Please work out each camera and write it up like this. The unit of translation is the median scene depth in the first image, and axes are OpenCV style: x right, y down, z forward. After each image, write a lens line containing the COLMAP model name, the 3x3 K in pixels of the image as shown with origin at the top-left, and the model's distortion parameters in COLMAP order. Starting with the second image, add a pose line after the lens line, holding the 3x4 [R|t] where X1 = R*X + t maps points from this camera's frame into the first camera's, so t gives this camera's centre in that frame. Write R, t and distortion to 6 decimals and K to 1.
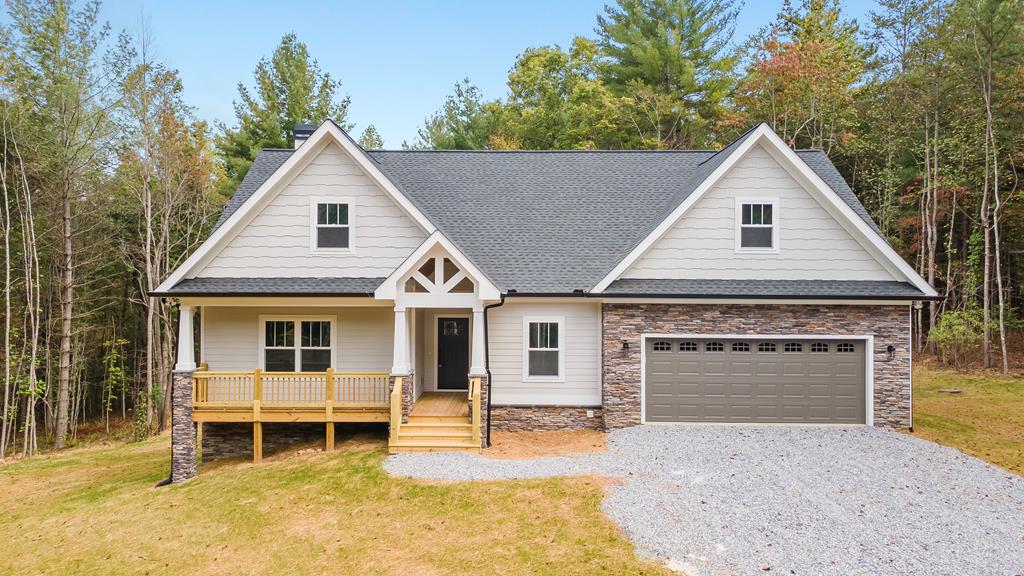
lens RADIAL K [[779.6, 0, 510.5], [0, 779.6, 283.1], [0, 0, 1]] dist [0.034246, -0.017520]
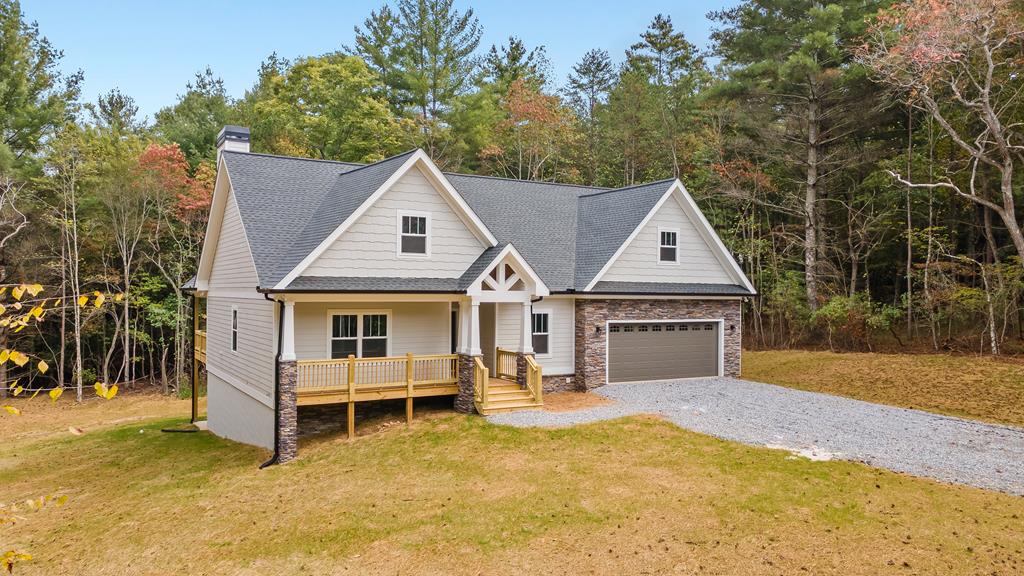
lens RADIAL K [[751.8, 0, 522.2], [0, 751.8, 282.9], [0, 0, 1]] dist [0.052938, -0.005220]
pose [[0.851362, 0.009608, 0.524490, -0.676422], [-0.008523, 0.999954, -0.004484, 0.004465], [-0.524509, -0.000653, 0.851405, -0.077755]]
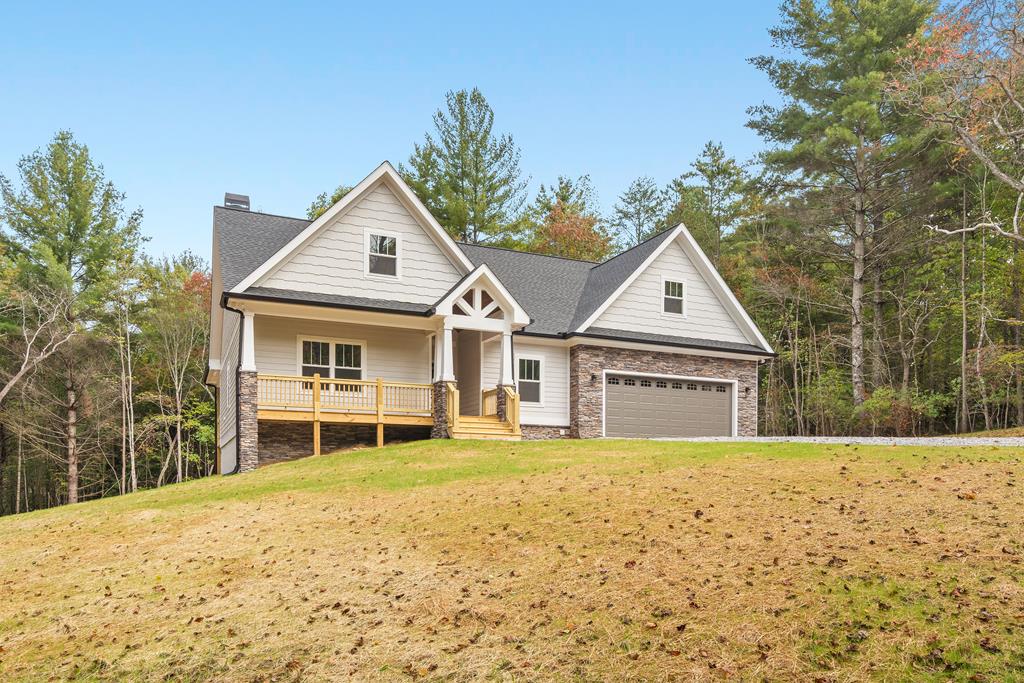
lens RADIAL K [[745.3, 0, 525.1], [0, 745.3, 475.6], [0, 0, 1]] dist [0.015317, 0.008241]
pose [[0.901825, 0.002883, 0.432092, -0.503074], [-0.002224, 0.999995, -0.002031, 0.249722], [-0.432096, 0.000870, 0.901827, -0.092031]]
